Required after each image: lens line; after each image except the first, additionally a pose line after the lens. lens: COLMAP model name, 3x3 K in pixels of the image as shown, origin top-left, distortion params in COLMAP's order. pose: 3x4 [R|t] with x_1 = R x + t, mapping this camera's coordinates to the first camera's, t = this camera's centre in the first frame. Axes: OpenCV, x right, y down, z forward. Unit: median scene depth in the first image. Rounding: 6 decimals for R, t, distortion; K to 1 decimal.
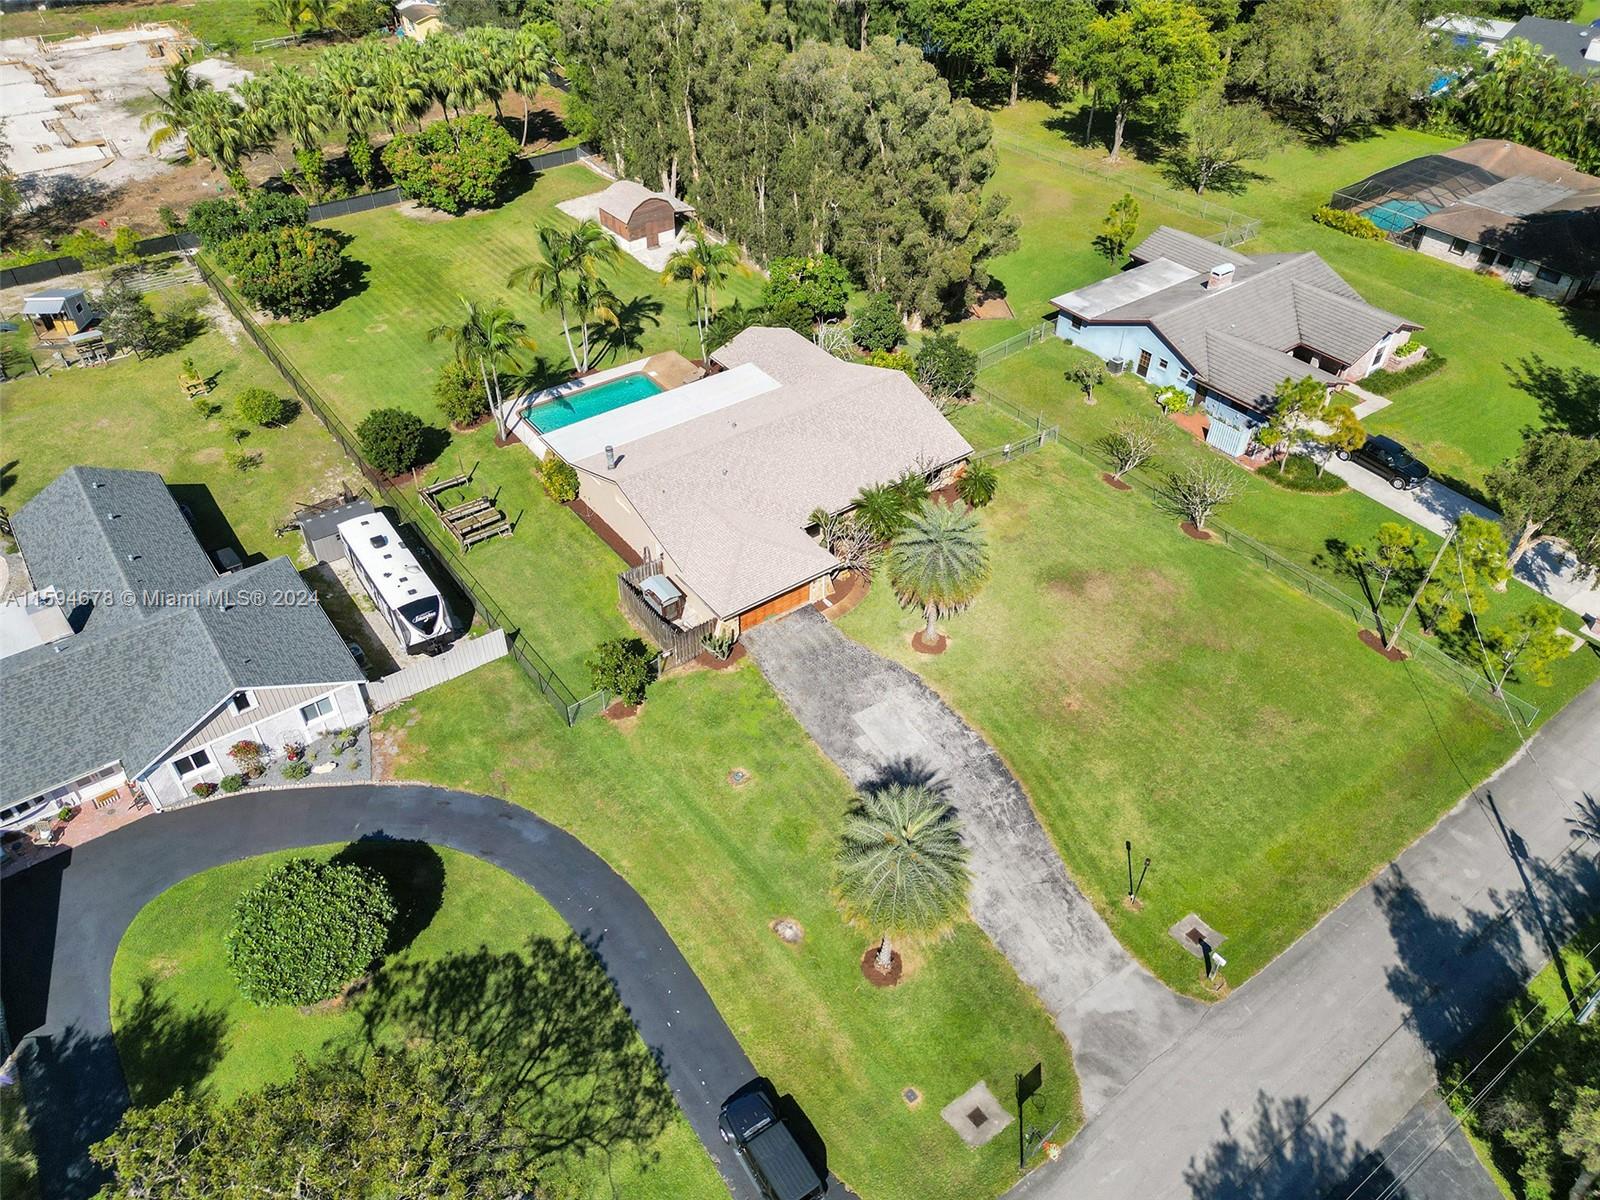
lens RADIAL K [[1117.7, 0, 795.6], [0, 1117.7, 595.9], [0, 0, 1]] dist [0.067891, -0.060613]
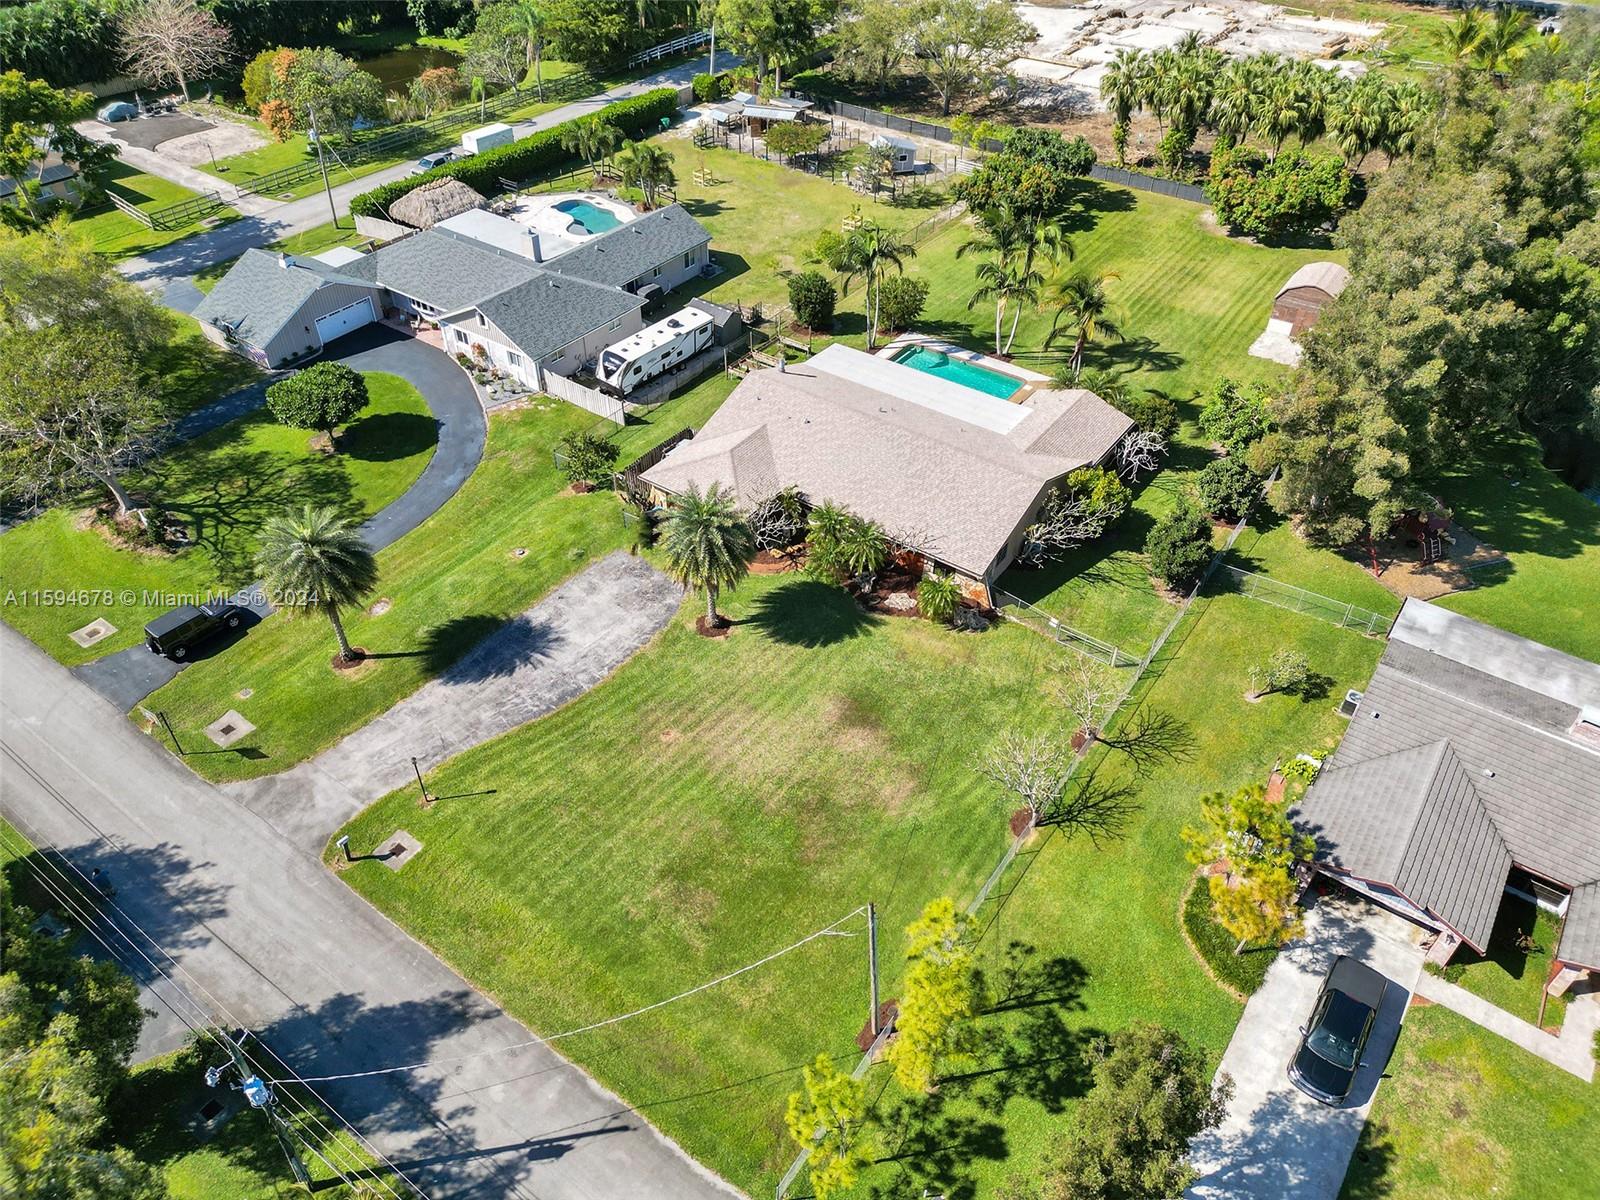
lens RADIAL K [[1109.8, 0, 797.2], [0, 1109.8, 603.4], [0, 0, 1]] dist [0.074214, -0.074137]
pose [[0.305752, 0.618990, -0.723441, 0.941582], [-0.621870, 0.705195, 0.340555, -0.398964], [0.720967, 0.345761, 0.600546, 0.473320]]
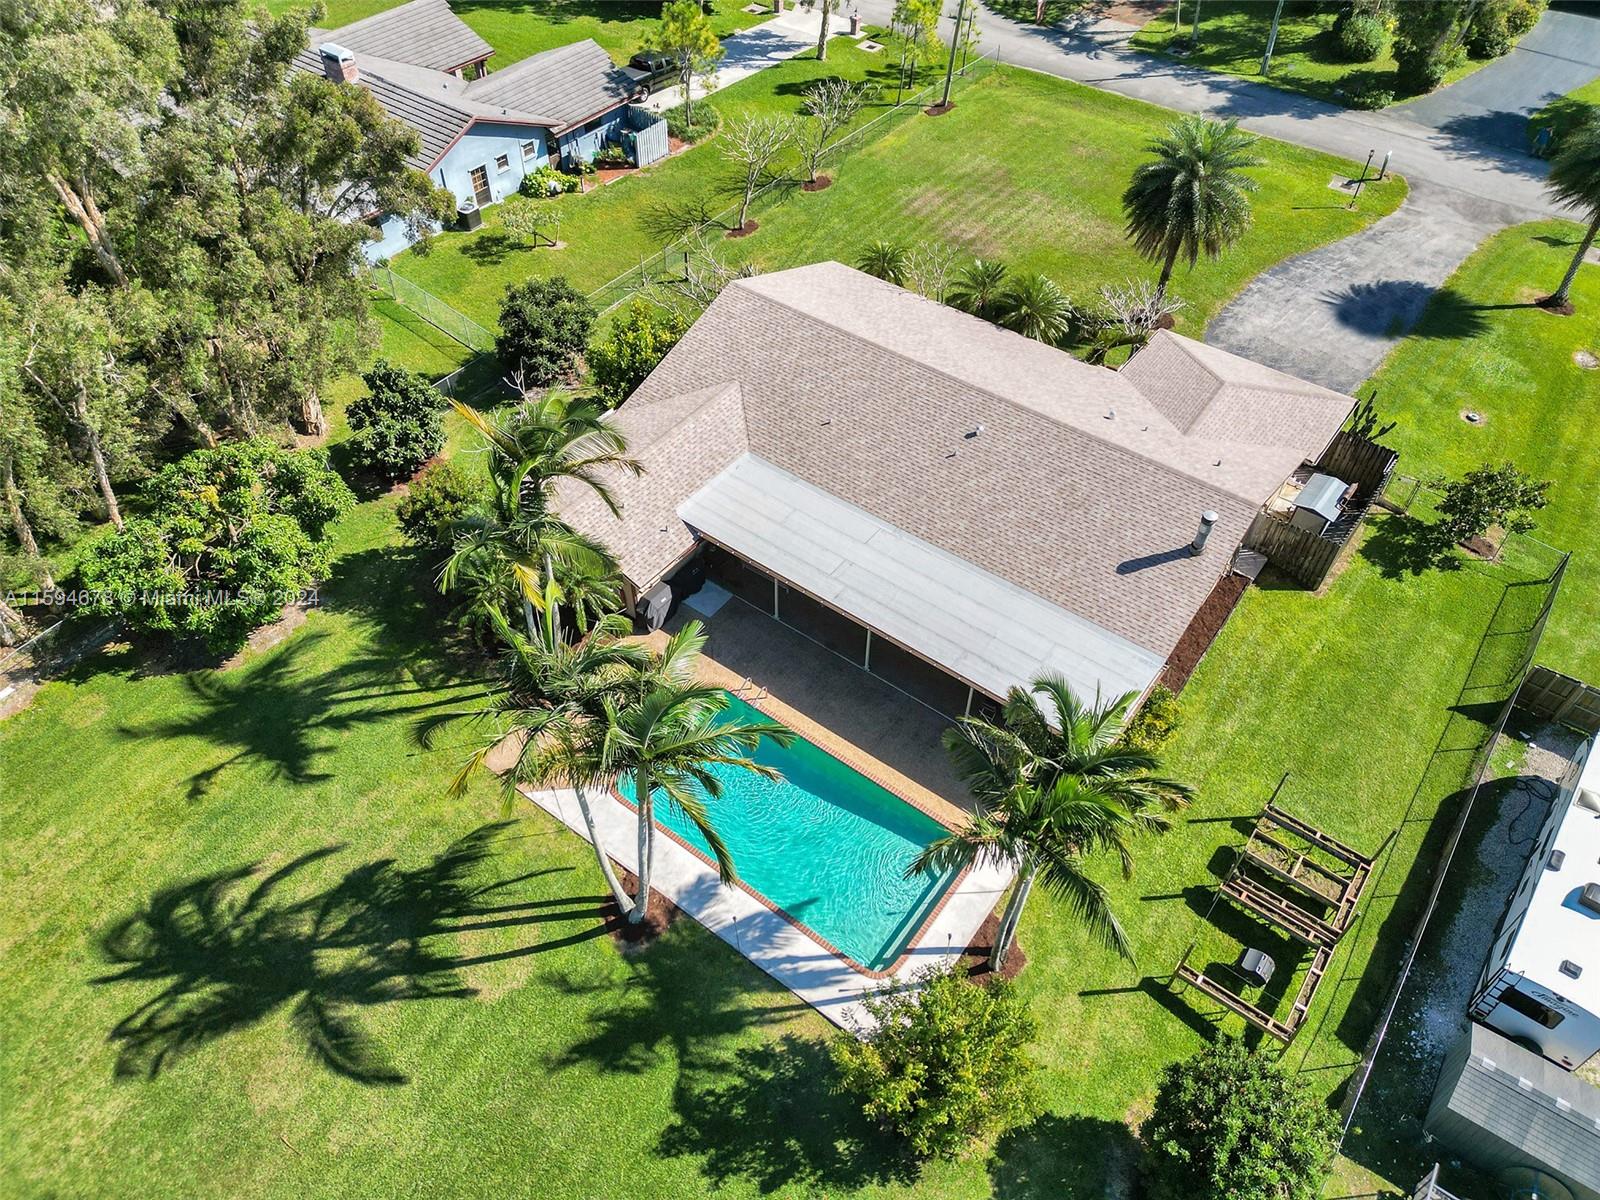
lens RADIAL K [[1114.0, 0, 795.9], [0, 1114.0, 598.9], [0, 0, 1]] dist [0.074936, -0.070610]
pose [[-0.286667, -0.706798, 0.646729, -0.546673], [0.610368, 0.385577, 0.691940, -0.683263], [-0.738426, 0.593099, 0.320875, 1.138778]]
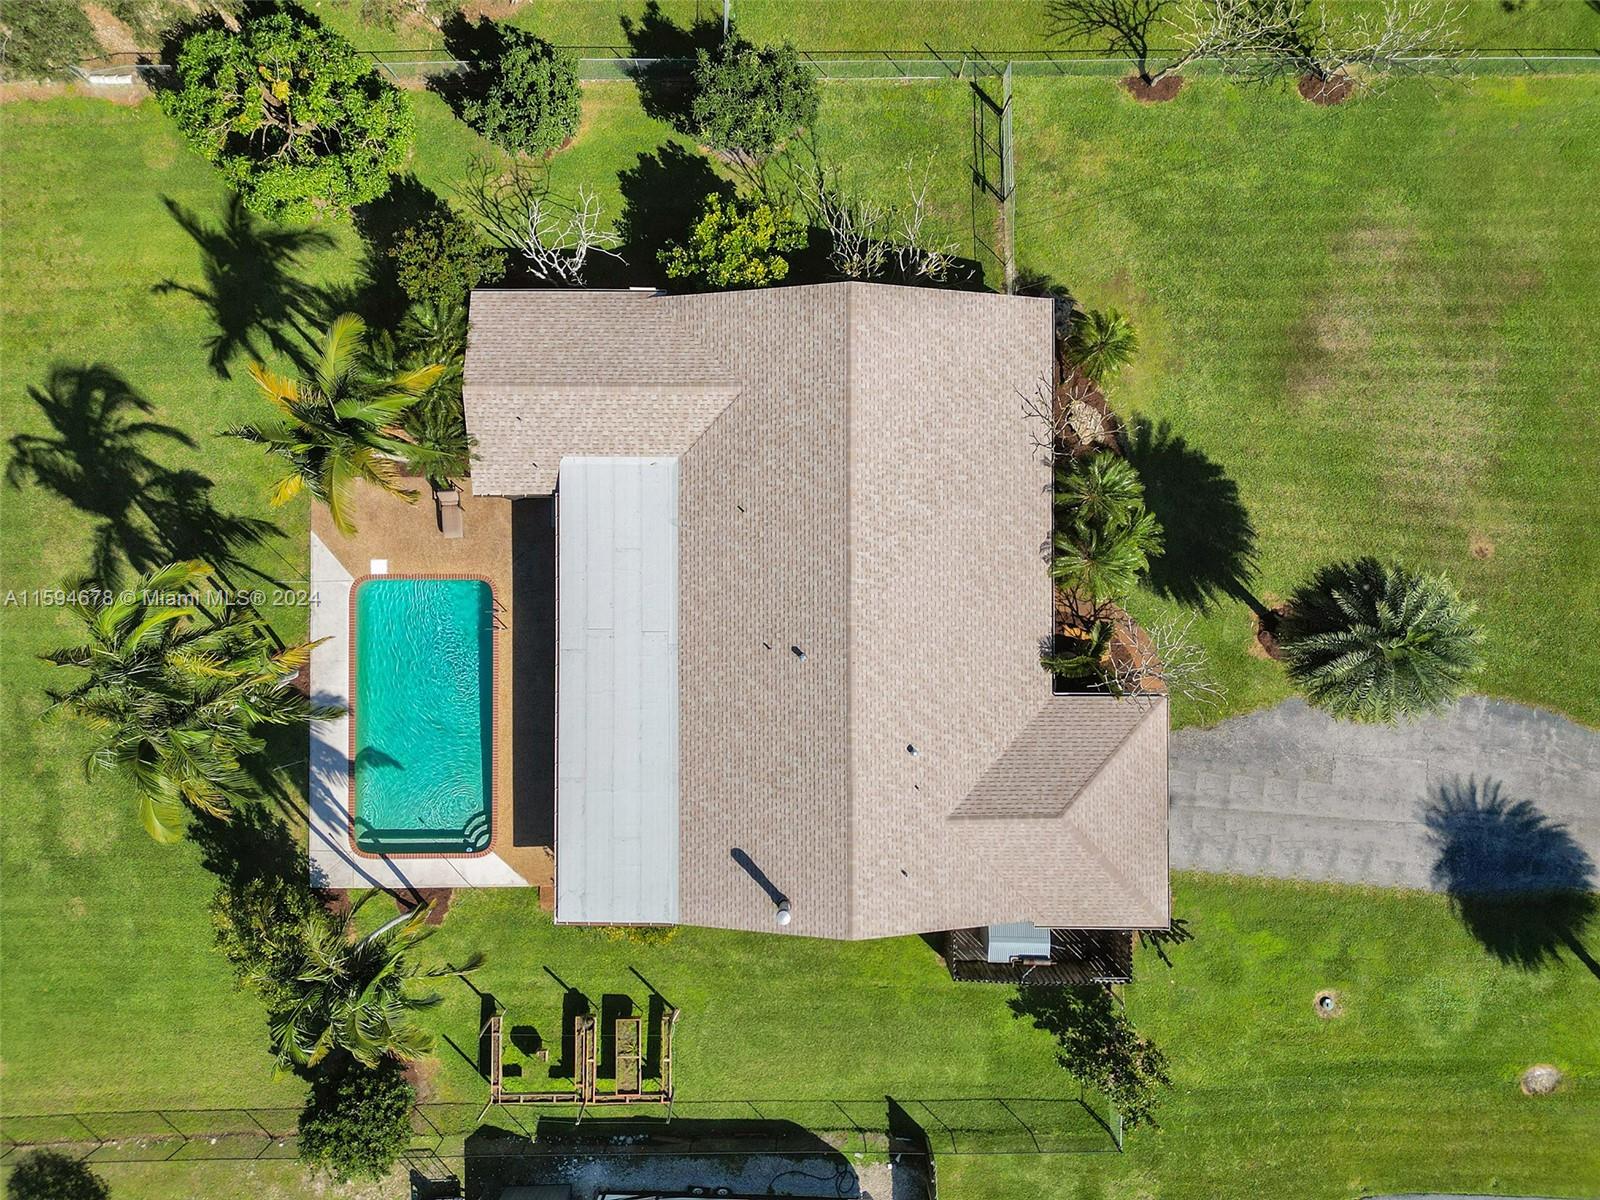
lens RADIAL K [[1114.0, 0, 795.9], [0, 1114.0, 598.9], [0, 0, 1]] dist [0.074936, -0.070610]
pose [[0.592324, -0.805691, -0.003704, -0.039580], [0.522650, 0.380732, 0.762811, -0.696957], [-0.613180, -0.453767, 0.646611, 0.810663]]
